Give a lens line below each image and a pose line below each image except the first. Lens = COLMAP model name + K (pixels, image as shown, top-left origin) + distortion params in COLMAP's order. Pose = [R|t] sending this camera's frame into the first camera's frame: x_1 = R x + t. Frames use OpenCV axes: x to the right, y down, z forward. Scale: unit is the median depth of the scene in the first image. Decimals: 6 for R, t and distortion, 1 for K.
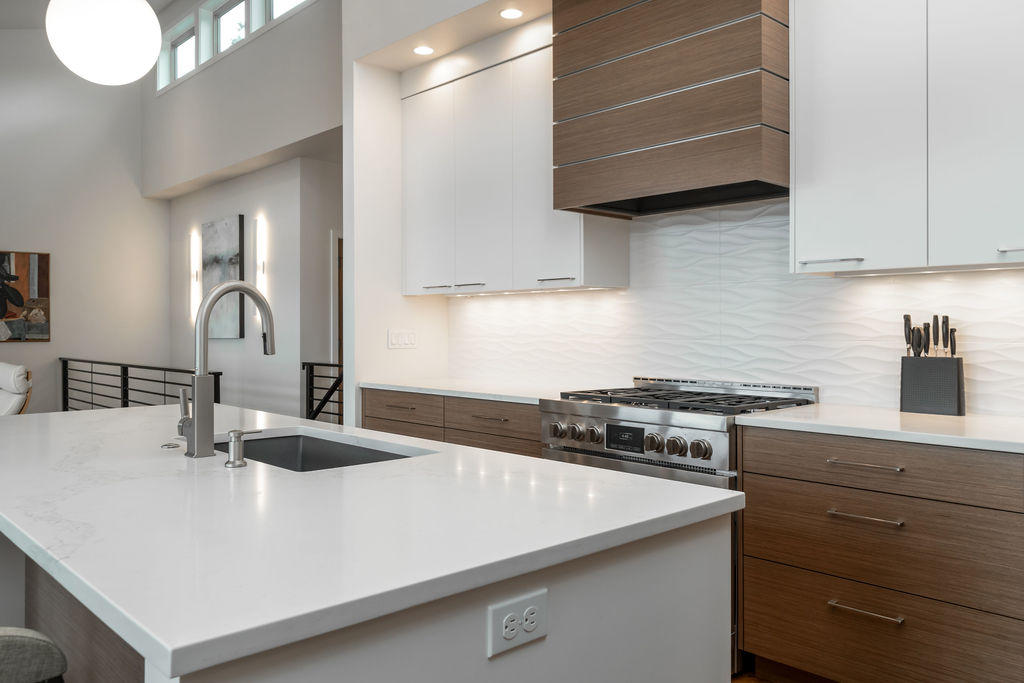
lens RADIAL K [[797.0, 0, 512.0], [0, 797.0, 341.5], [0, 0, 1]] dist [0.002365, 0.000000]
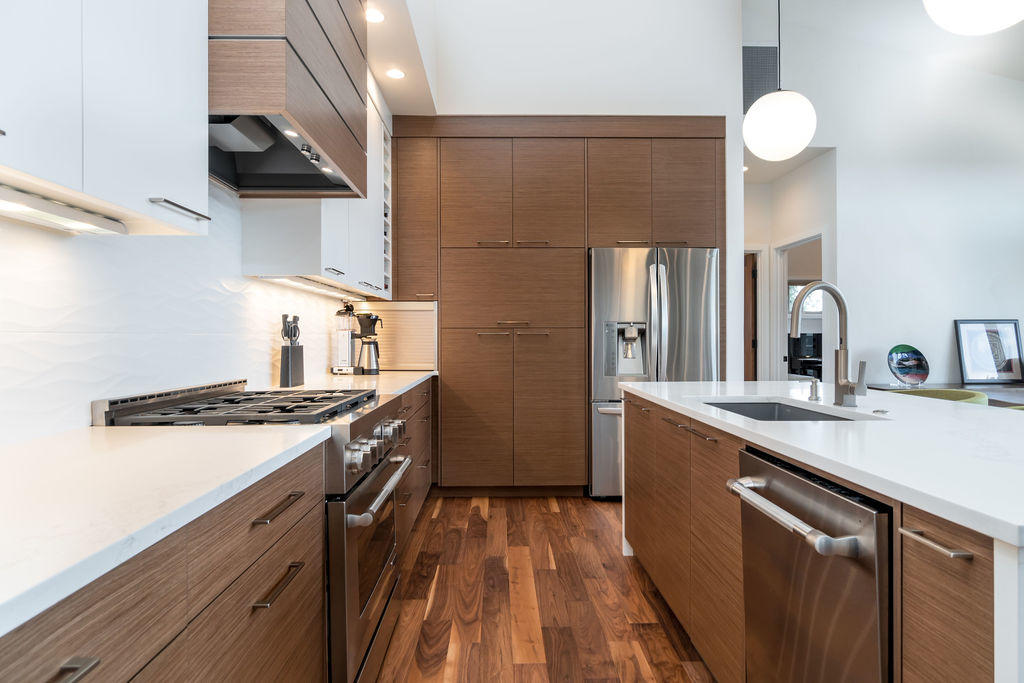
lens RADIAL K [[594.8, 0, 512.0], [0, 594.8, 341.5], [0, 0, 1]] dist [-0.002332, -0.000141]
pose [[-0.746134, 0.001058, 0.665795, -0.439355], [0.017970, 0.999666, 0.018550, 0.000002], [-0.665553, 0.025805, -0.745904, 1.512926]]
